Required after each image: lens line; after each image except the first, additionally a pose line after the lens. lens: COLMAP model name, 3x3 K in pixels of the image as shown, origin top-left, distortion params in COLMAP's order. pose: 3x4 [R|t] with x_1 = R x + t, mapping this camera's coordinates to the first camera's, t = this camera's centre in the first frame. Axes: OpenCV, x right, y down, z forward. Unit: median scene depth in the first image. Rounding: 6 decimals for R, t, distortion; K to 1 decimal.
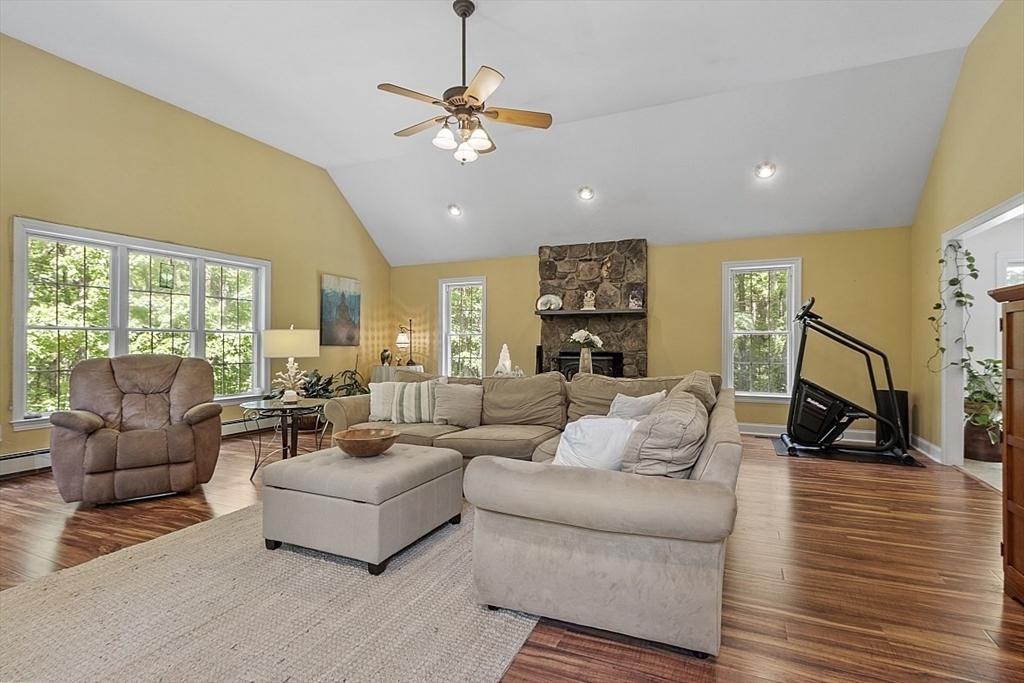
lens RADIAL K [[494.9, 0, 513.0], [0, 494.9, 343.8], [0, 0, 1]] dist [-0.015448, -0.000248]
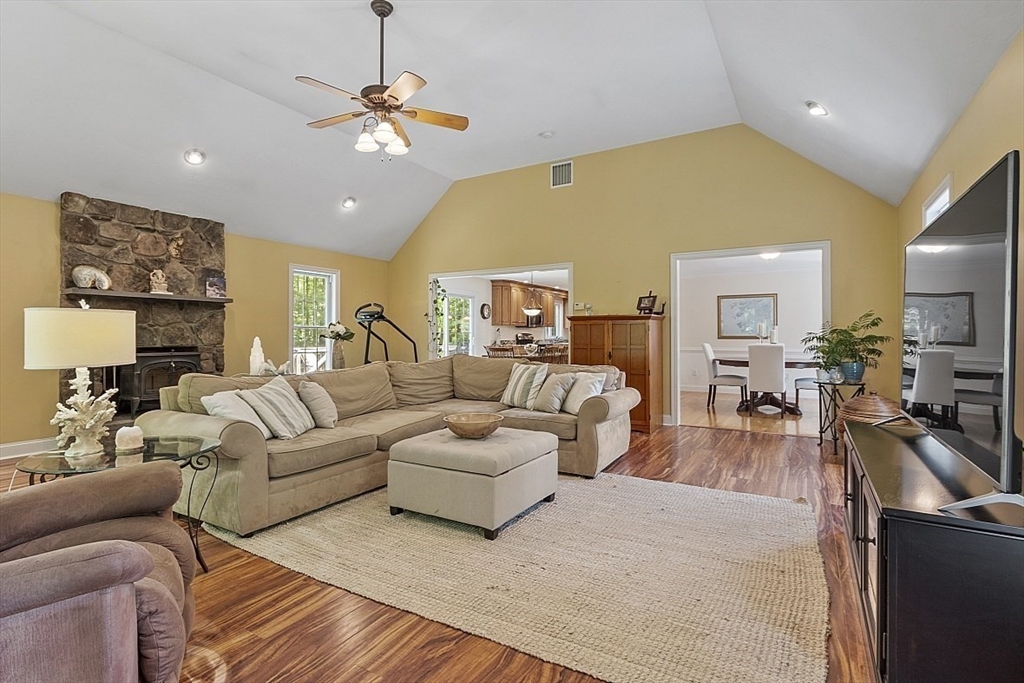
lens RADIAL K [[538.0, 0, 511.3], [0, 538.0, 335.8], [0, 0, 1]] dist [0.004958, 0.000241]
pose [[0.091813, -0.004927, 0.995764, -0.661627], [-0.006519, 0.999963, 0.005549, -0.009774], [-0.995755, -0.007000, 0.091777, 0.351436]]
